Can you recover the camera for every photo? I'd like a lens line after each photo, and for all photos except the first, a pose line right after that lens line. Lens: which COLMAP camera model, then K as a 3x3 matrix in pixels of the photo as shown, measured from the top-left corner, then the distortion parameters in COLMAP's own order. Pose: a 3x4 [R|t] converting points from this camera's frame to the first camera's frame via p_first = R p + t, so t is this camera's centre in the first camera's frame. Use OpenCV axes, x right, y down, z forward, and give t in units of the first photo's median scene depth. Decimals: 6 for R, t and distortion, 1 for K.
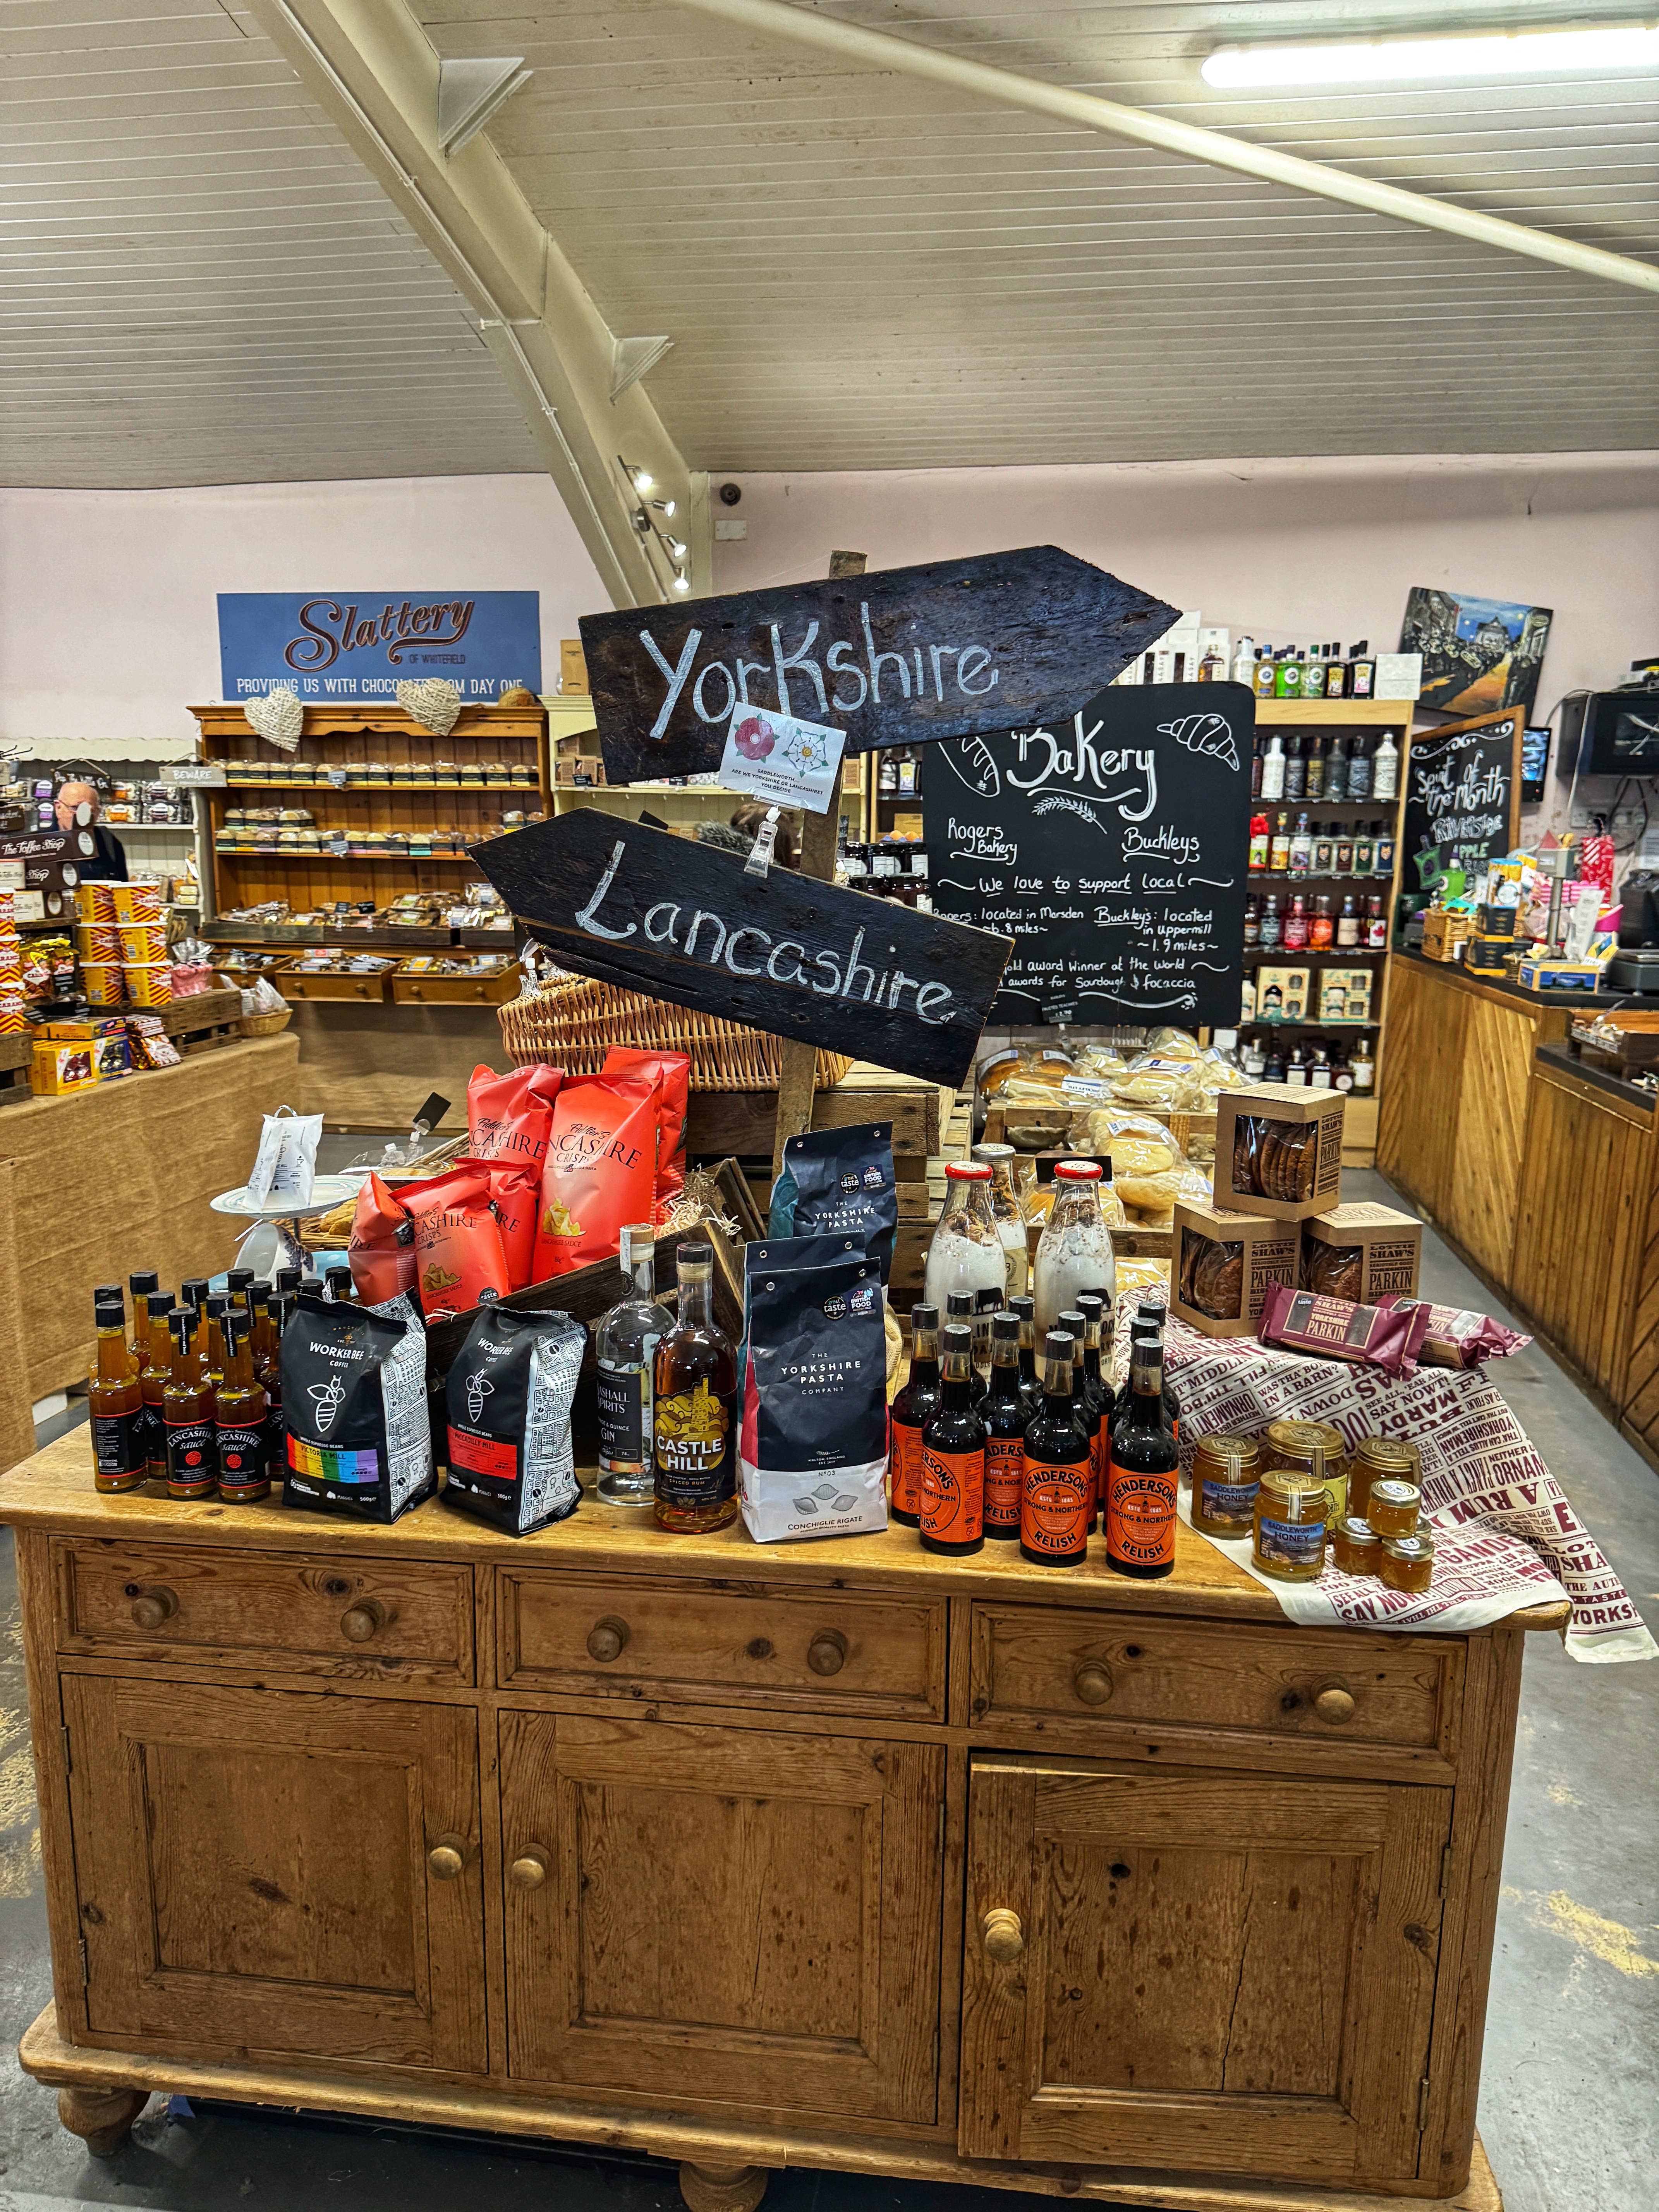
lens RADIAL K [[1613.5, 0, 829.5], [0, 1613.5, 1106.0], [0, 0, 1]] dist [0.000710, -0.017748]
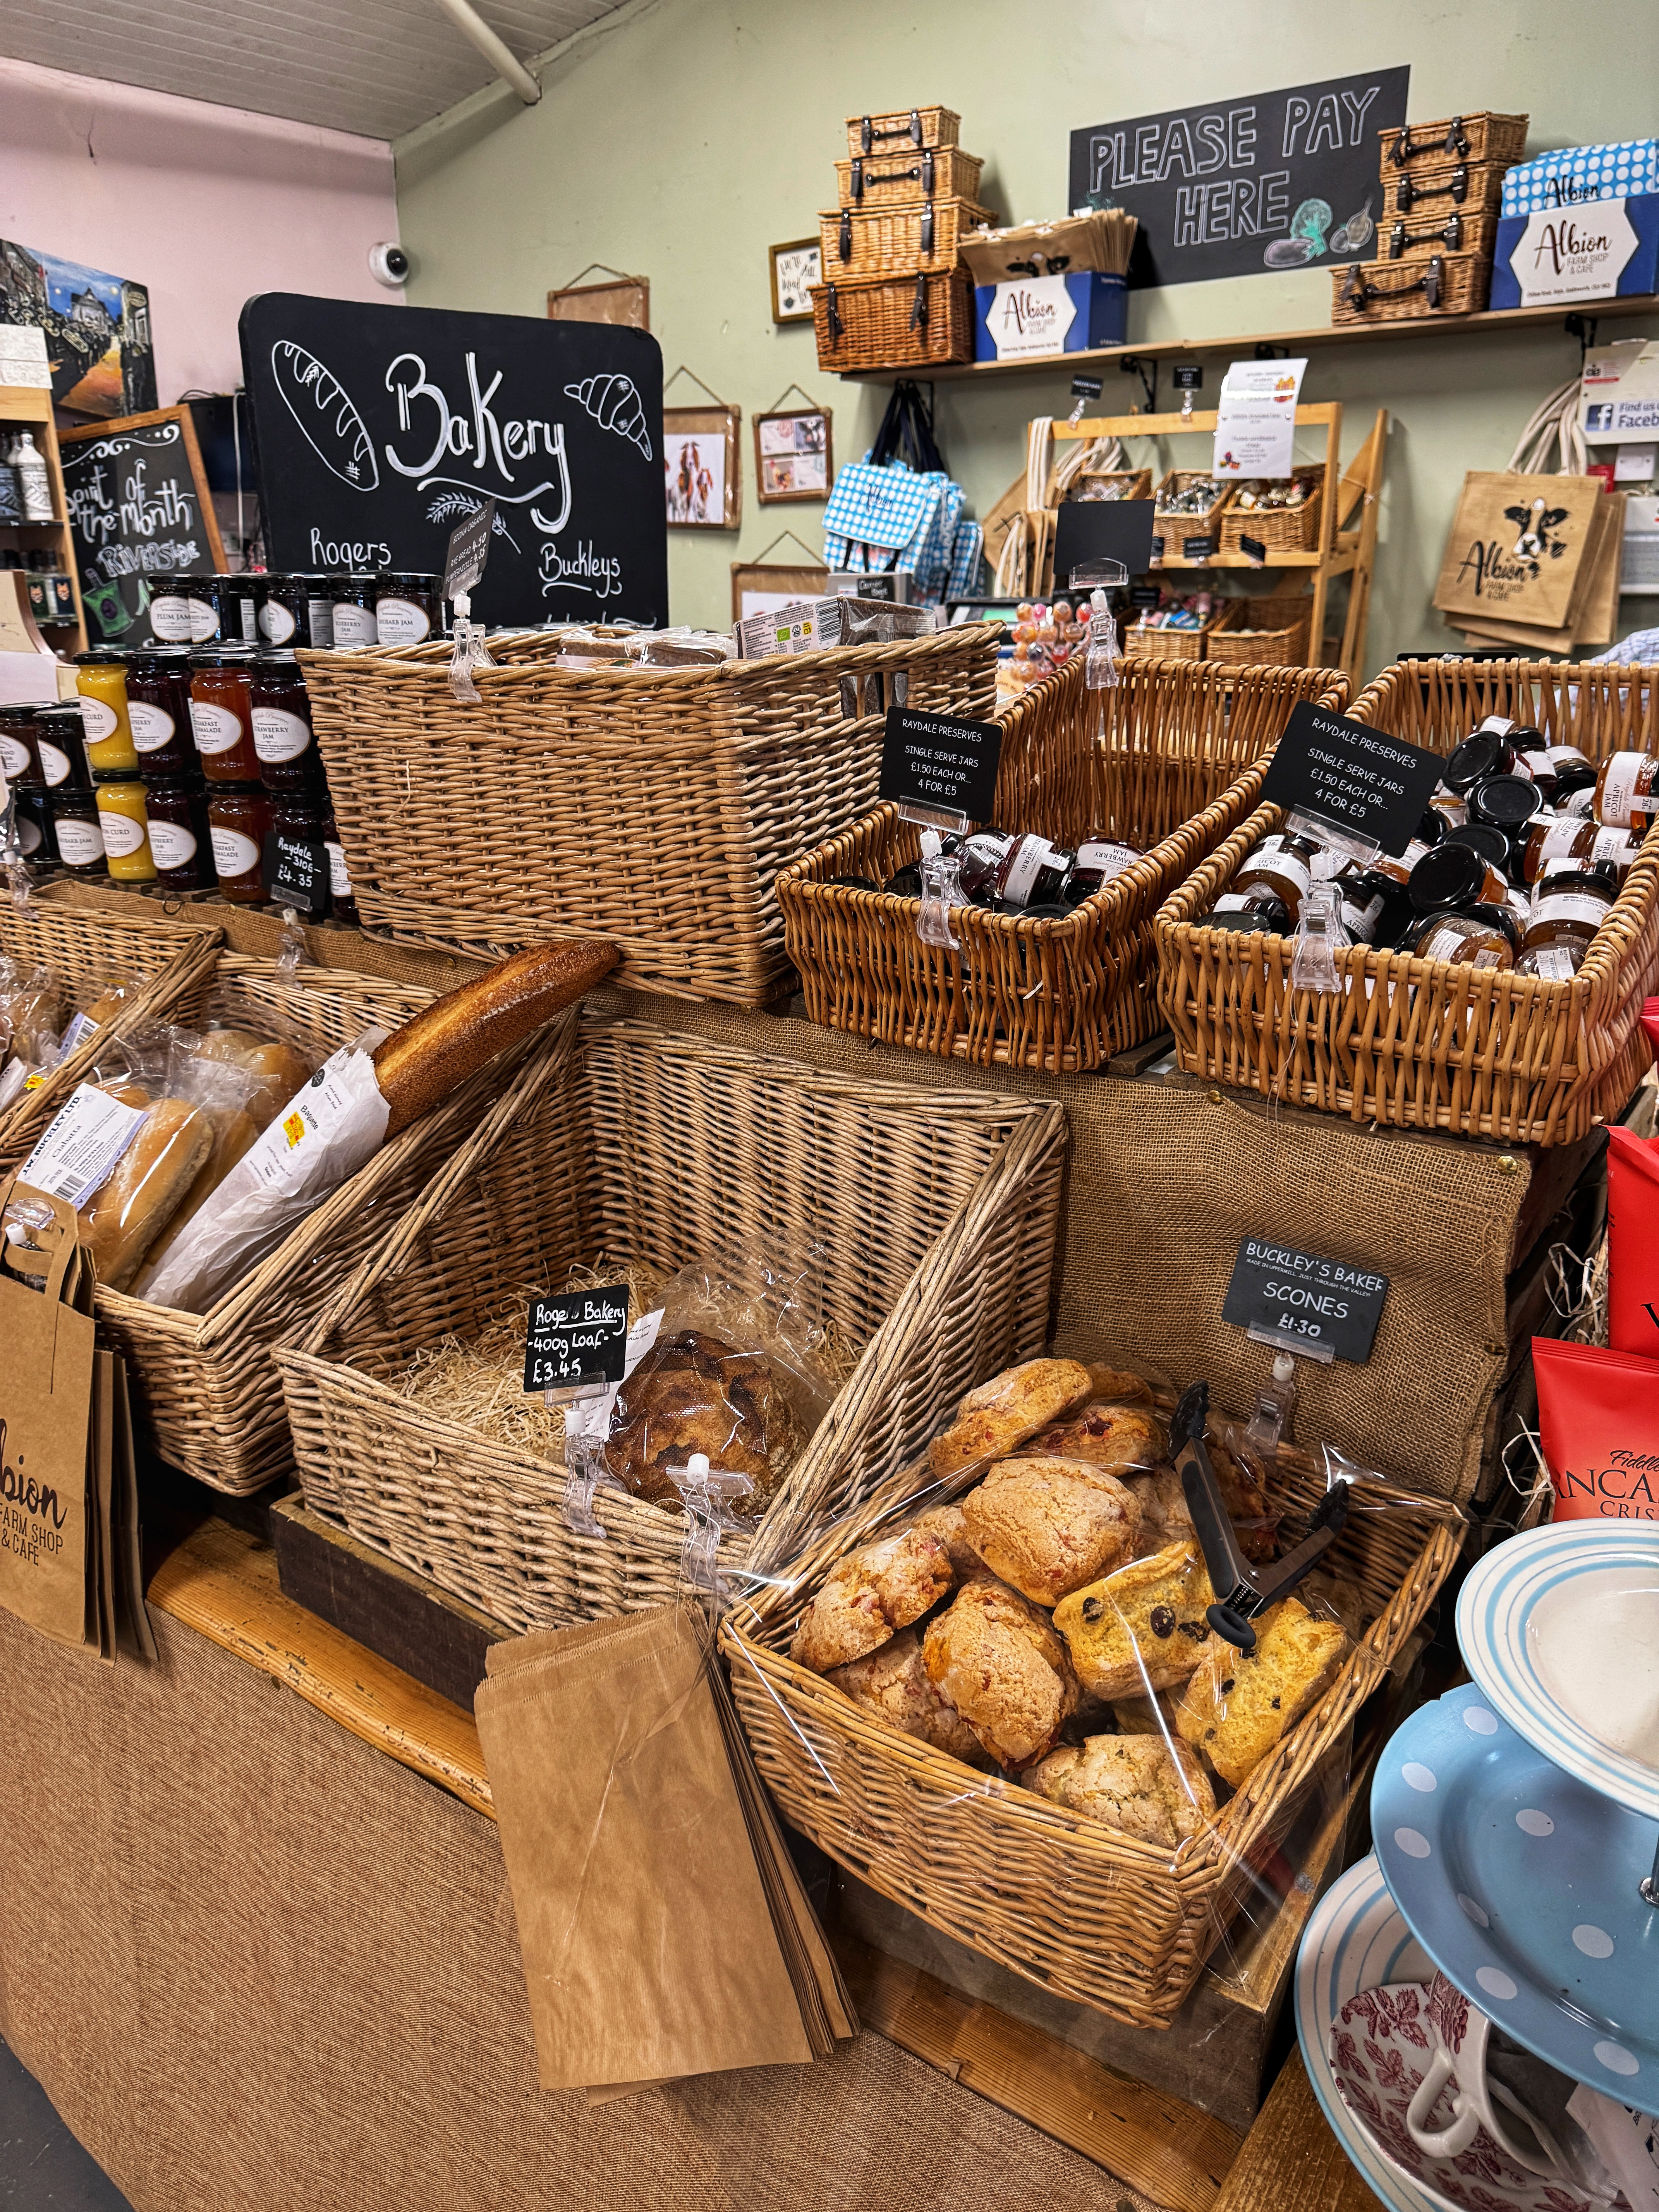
lens RADIAL K [[1613.5, 0, 829.5], [0, 1613.5, 1106.0], [0, 0, 1]] dist [0.000710, -0.017748]
pose [[0.492313, -0.287106, 0.821704, -0.192103], [0.159629, 0.957804, 0.239020, -0.045865], [-0.855656, 0.013495, 0.517369, 0.282679]]
